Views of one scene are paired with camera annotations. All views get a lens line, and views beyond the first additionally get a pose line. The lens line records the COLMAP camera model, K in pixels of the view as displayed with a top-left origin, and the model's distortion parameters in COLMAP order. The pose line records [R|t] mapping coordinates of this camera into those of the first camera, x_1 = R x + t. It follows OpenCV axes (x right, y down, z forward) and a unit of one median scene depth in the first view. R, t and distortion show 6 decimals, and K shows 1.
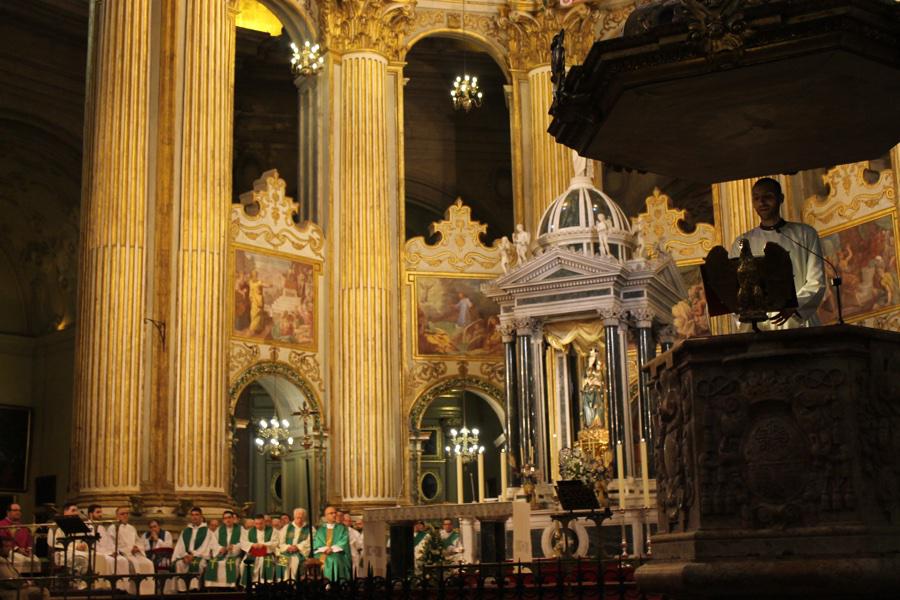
lens RADIAL K [[1239.5, 0, 445.4], [0, 1239.5, 295.9], [0, 0, 1]] dist [-0.052816, 0.080099]
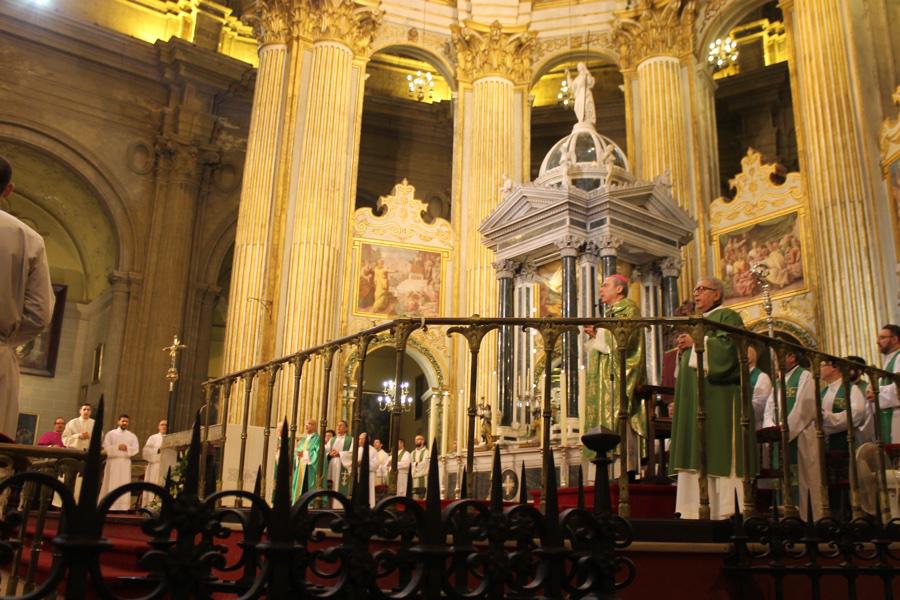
lens RADIAL K [[792.2, 0, 450.1], [0, 792.2, 304.6], [0, 0, 1]] dist [-0.098974, 0.022400]
pose [[0.883427, -0.078091, -0.462016, 0.263932], [0.059896, 0.996746, -0.053945, 0.070014], [0.464725, 0.019984, 0.885230, 0.341051]]
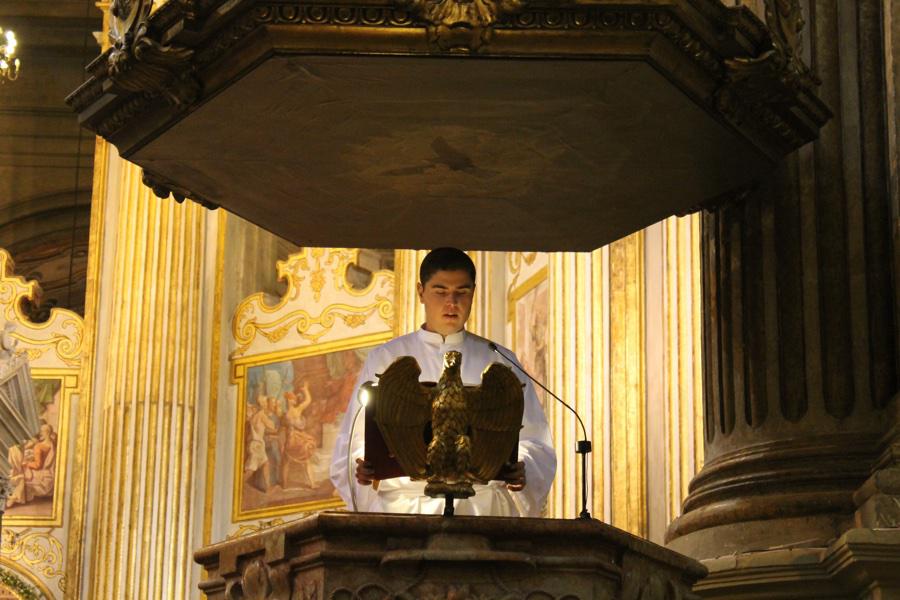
lens RADIAL K [[2140.2, 0, 447.6], [0, 2140.2, 302.9], [0, 0, 1]] dist [0.034522, 0.497145]
pose [[0.899171, 0.157451, 0.408291, -0.041433], [-0.131625, 0.987133, -0.090795, 0.005425], [-0.417333, 0.027899, 0.908325, 0.023226]]
